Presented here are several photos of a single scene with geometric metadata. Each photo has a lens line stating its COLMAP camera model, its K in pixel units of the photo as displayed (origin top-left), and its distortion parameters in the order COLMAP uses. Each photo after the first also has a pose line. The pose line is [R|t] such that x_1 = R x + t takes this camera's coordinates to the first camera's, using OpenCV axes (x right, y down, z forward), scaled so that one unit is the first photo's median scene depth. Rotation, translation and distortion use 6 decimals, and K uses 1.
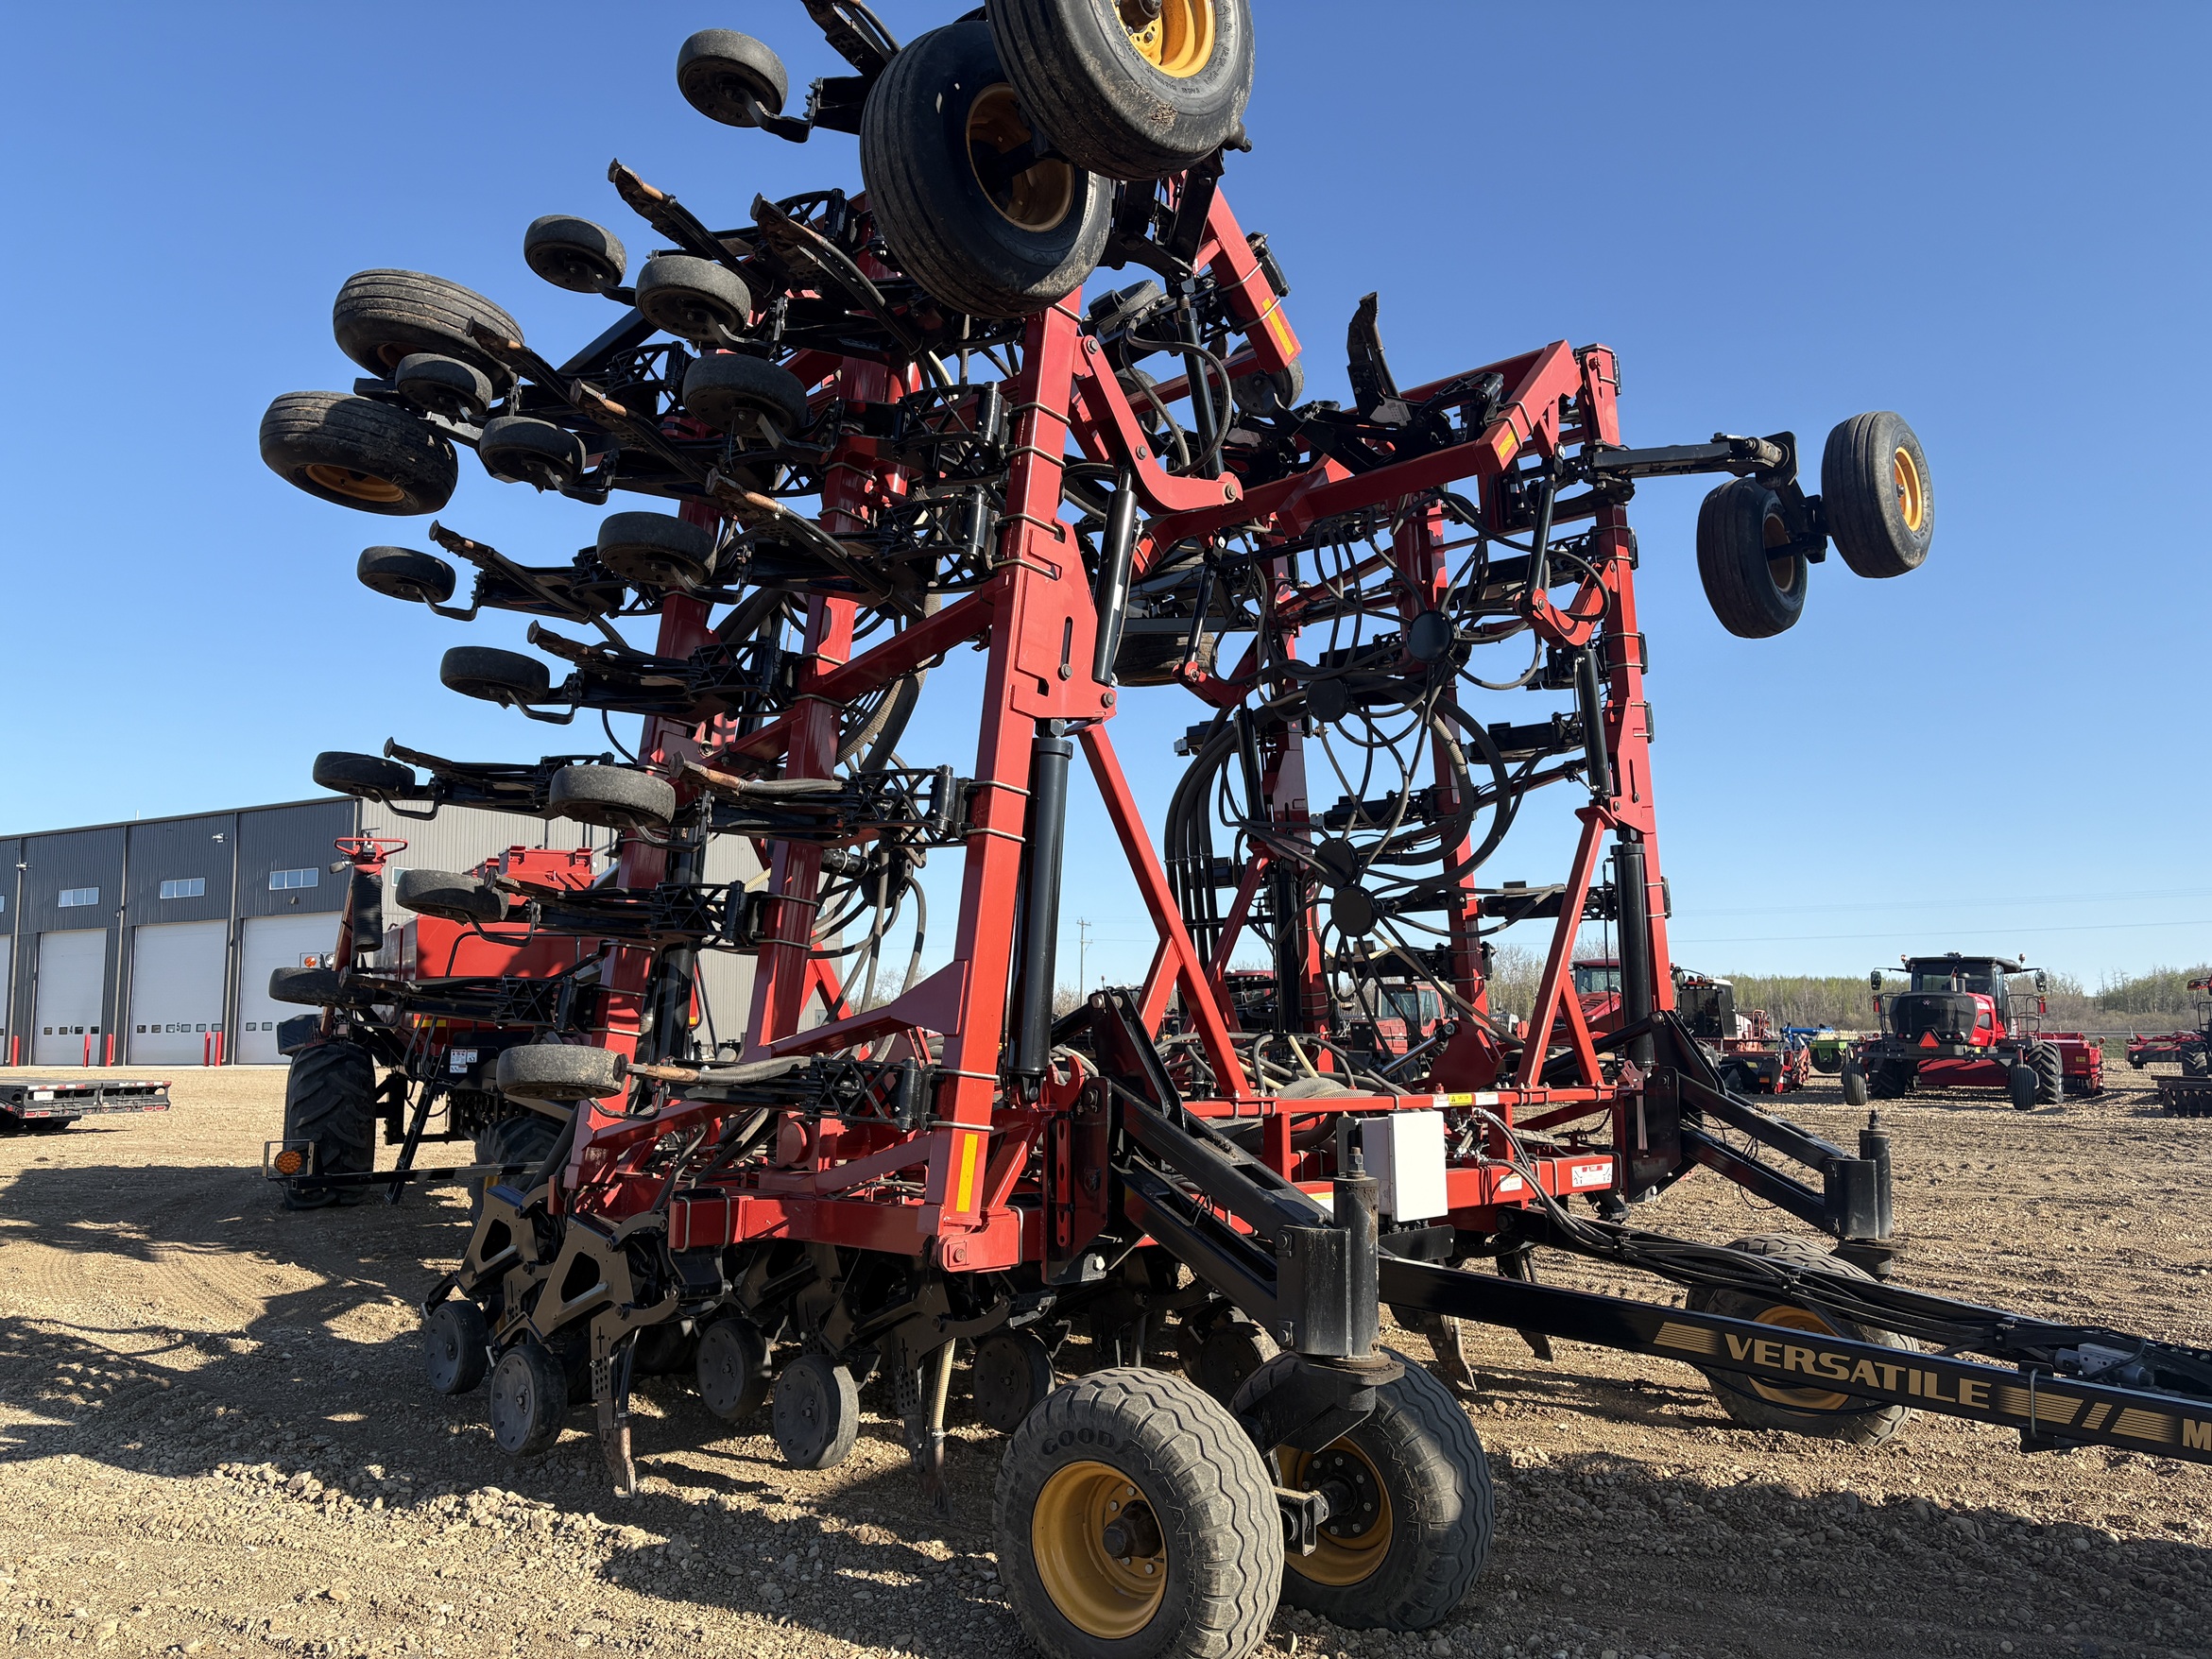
lens RADIAL K [[1655.4, 0, 1082.3], [0, 1655.4, 829.6], [0, 0, 1]] dist [0.044636, 0.000105]
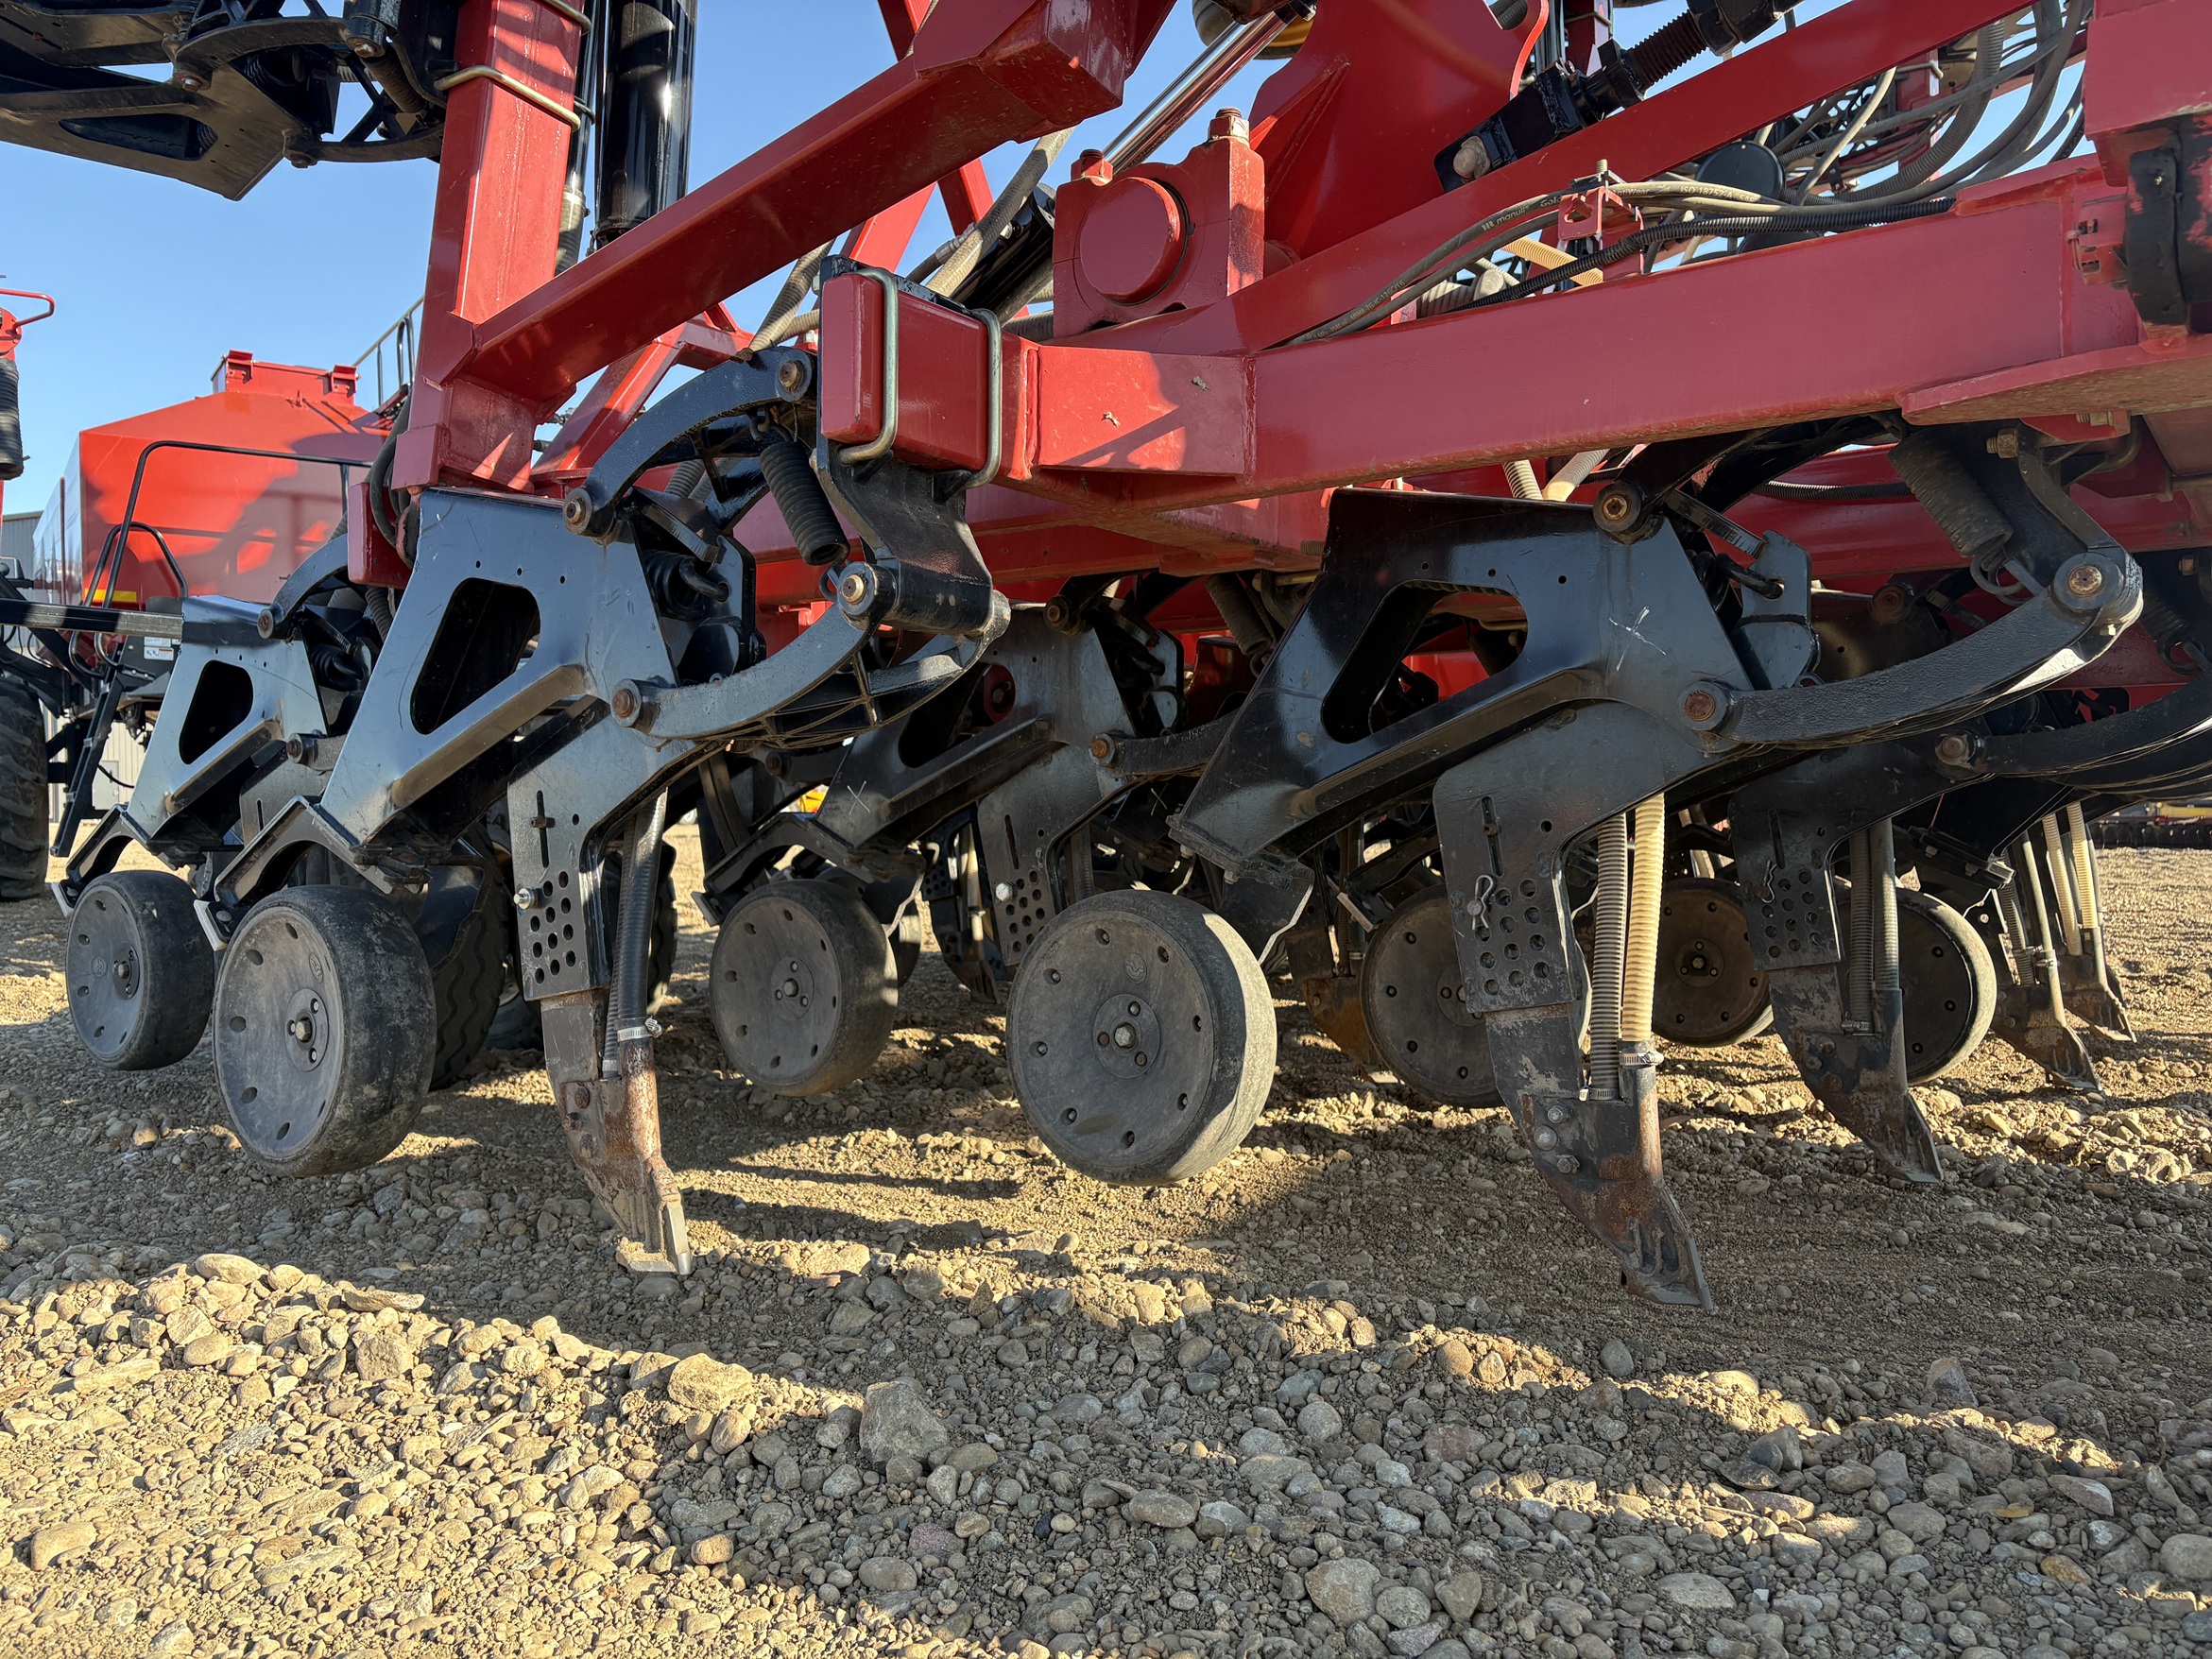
lens RADIAL K [[1681.1, 0, 1112.1], [0, 1681.1, 831.9], [0, 0, 1]] dist [0.036993, -0.030894]
pose [[0.989997, 0.002150, 0.141070, -0.205562], [-0.020718, 0.991260, 0.130288, 0.238579], [-0.139557, -0.131908, 0.981389, 0.597718]]
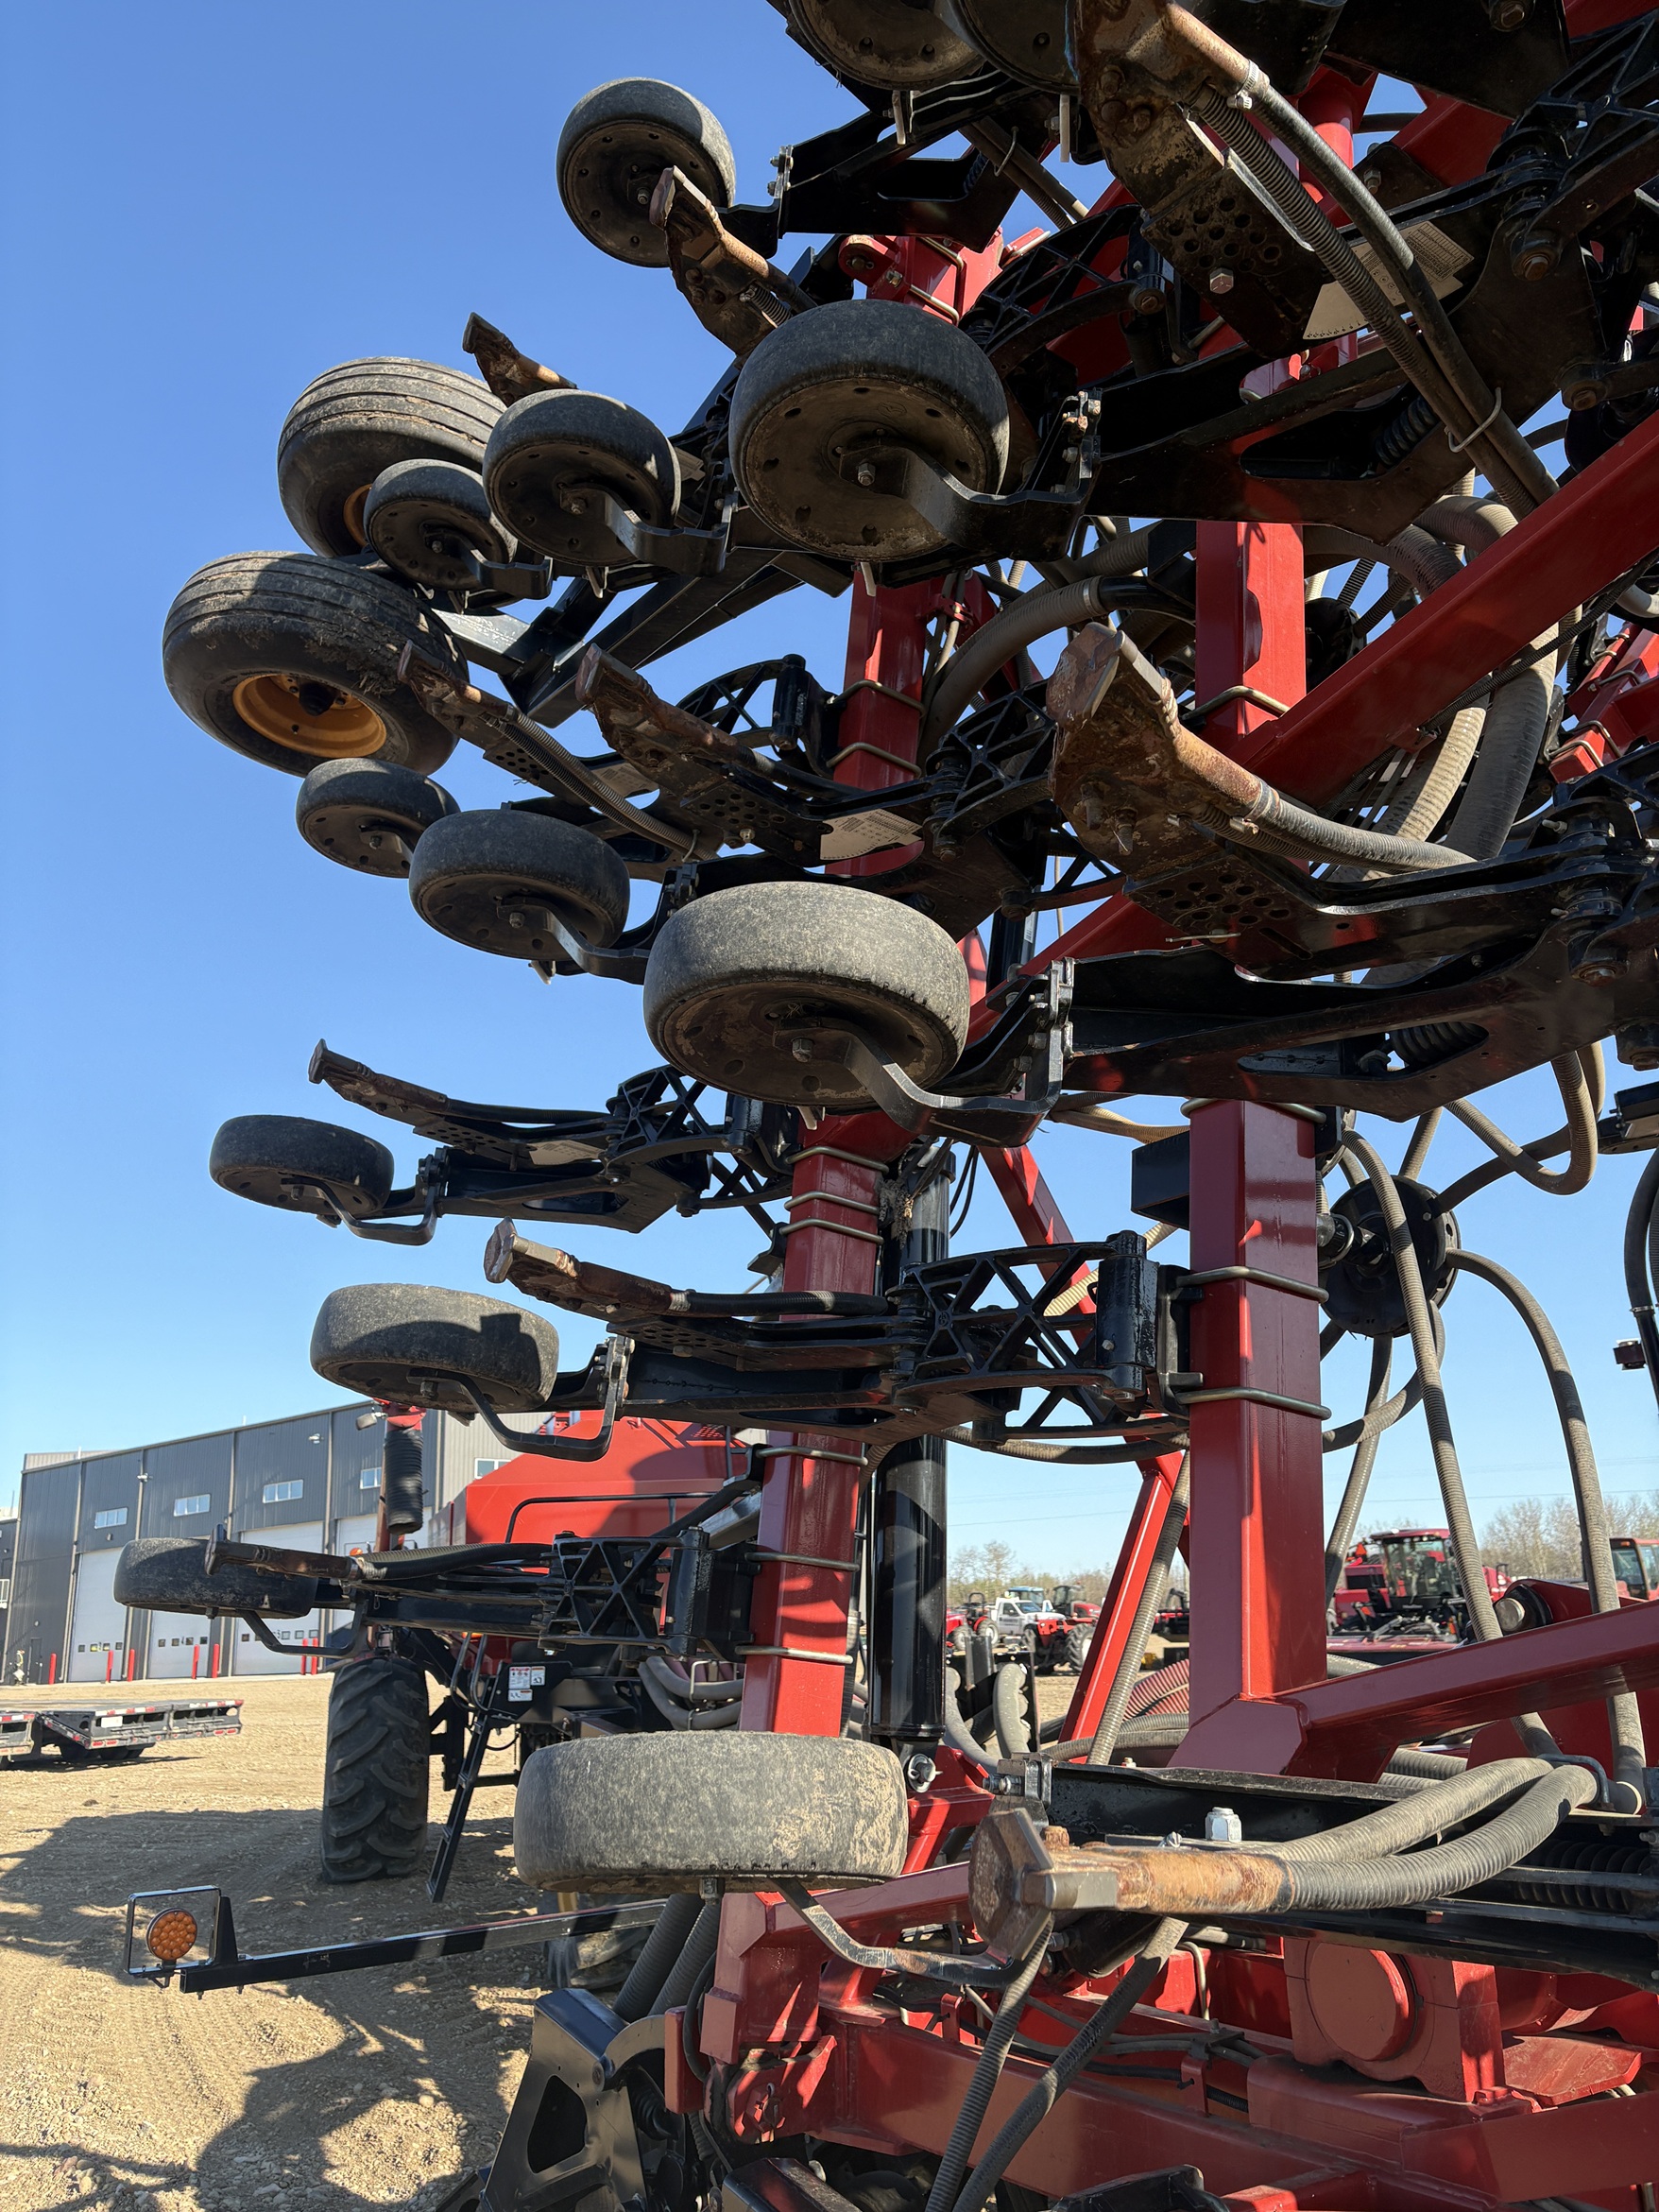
lens RADIAL K [[1677.9, 0, 853.0], [0, 1677.9, 1097.0], [0, 0, 1]] dist [0.020247, 0.002062]
pose [[0.982603, -0.088653, -0.163192, -0.185519], [0.058817, 0.982029, -0.179333, 0.058893], [0.176157, 0.166614, 0.970159, 0.561402]]
